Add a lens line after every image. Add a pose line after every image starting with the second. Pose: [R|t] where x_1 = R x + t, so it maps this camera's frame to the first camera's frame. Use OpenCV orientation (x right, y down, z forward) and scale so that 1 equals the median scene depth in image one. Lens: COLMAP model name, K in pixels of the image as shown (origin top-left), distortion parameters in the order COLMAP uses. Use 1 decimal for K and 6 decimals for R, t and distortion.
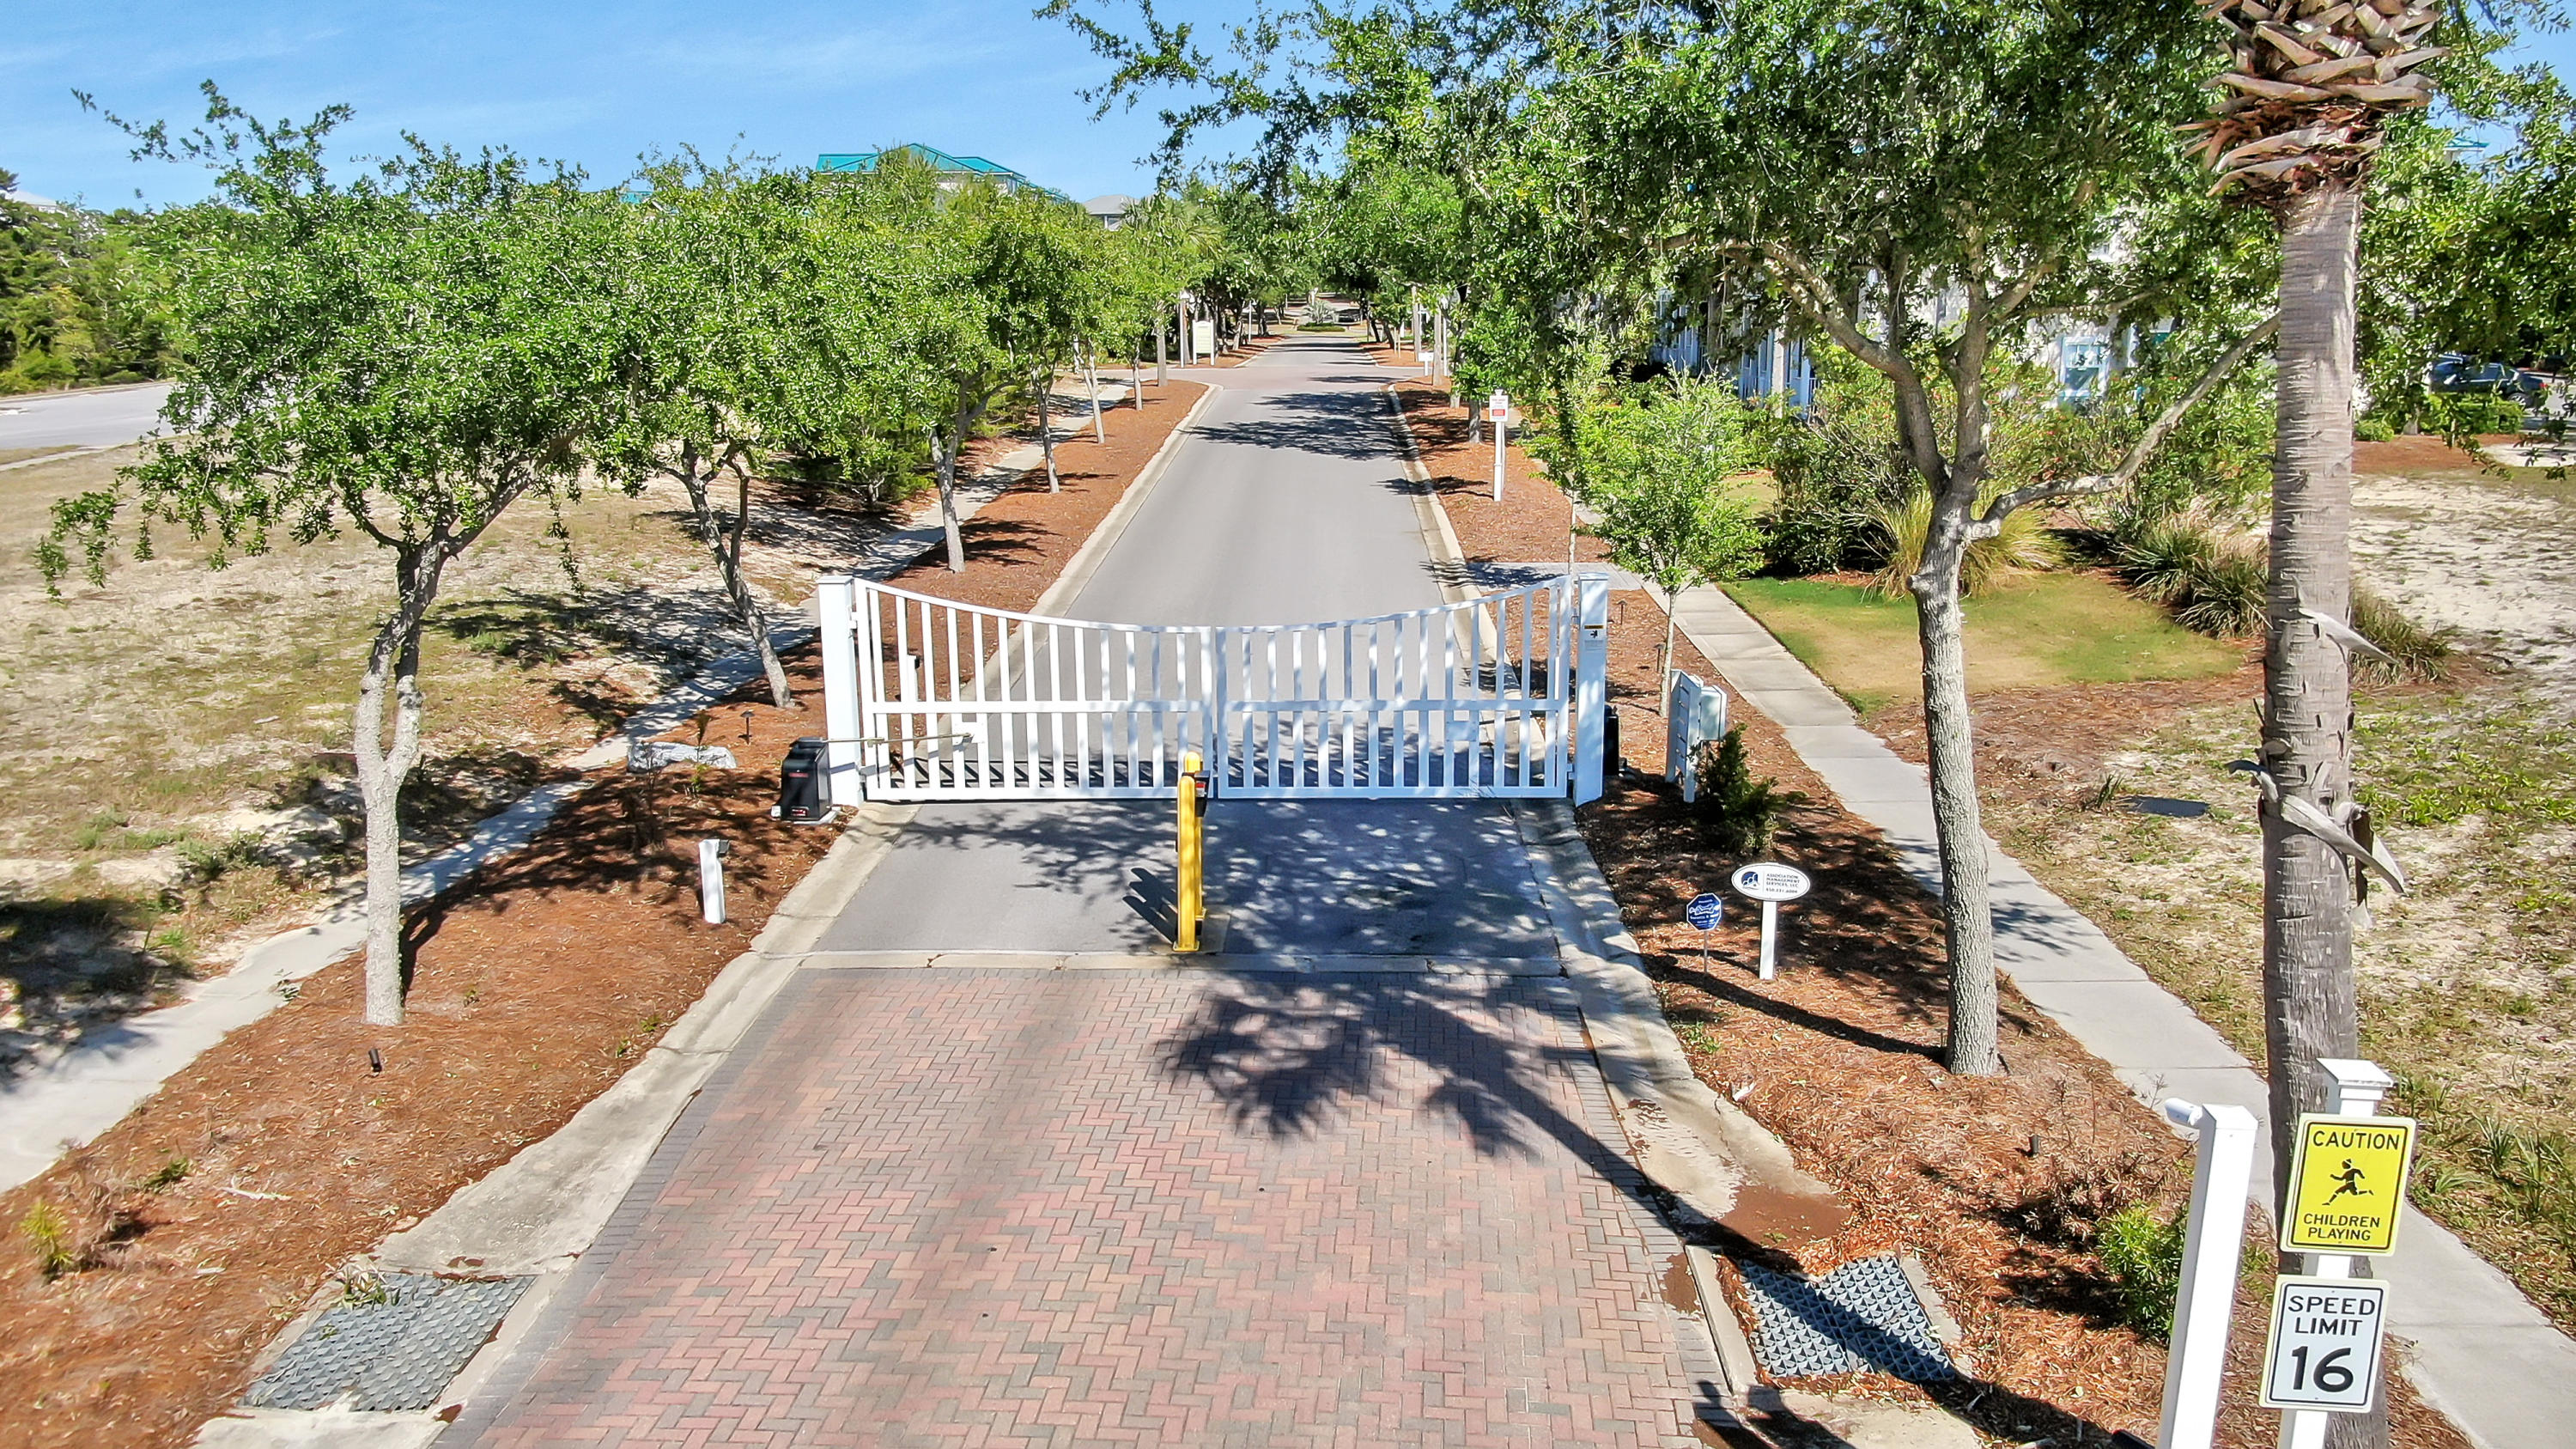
lens RADIAL K [[1870.2, 0, 1276.2], [0, 1870.2, 725.7], [0, 0, 1]] dist [-0.019507, -0.000917]
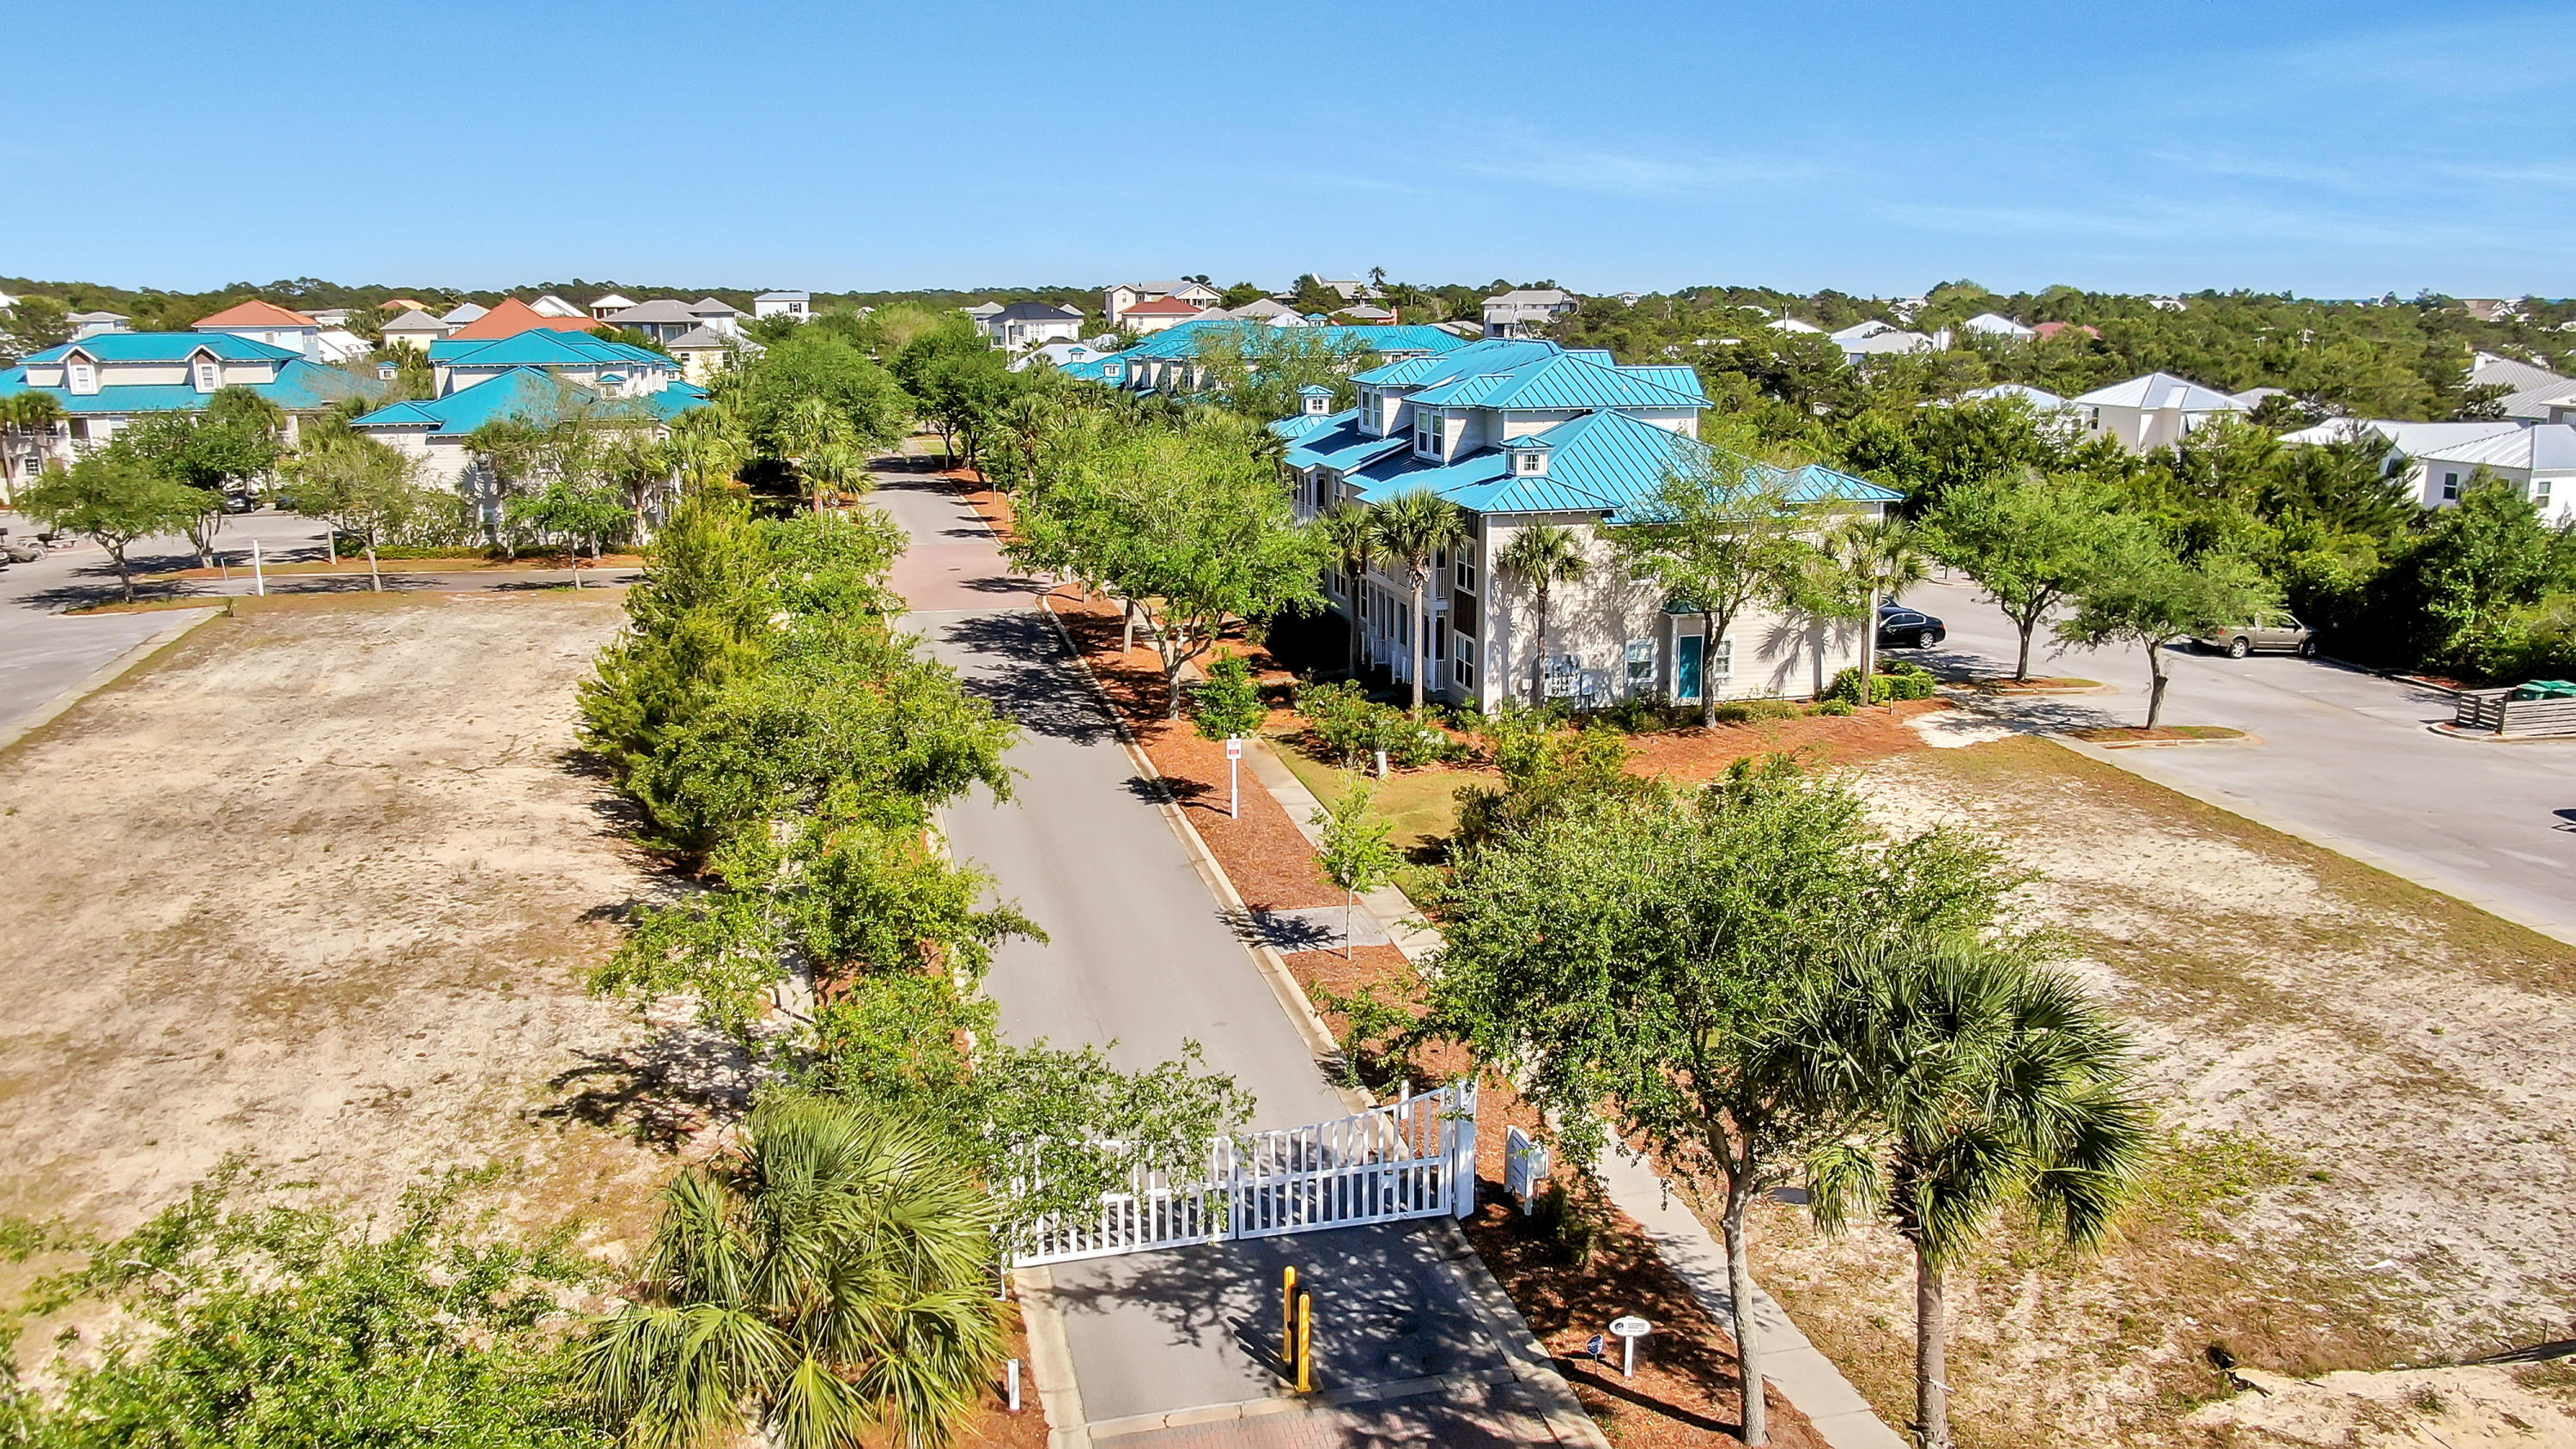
lens RADIAL K [[1870.2, 0, 1297.8], [0, 1870.2, 718.1], [0, 0, 1]] dist [-0.019507, -0.000917]
pose [[0.963561, -0.052597, 0.262267, -0.461486], [0.056177, 0.998402, -0.006166, -0.477855], [-0.261524, 0.020675, 0.964976, -0.655508]]
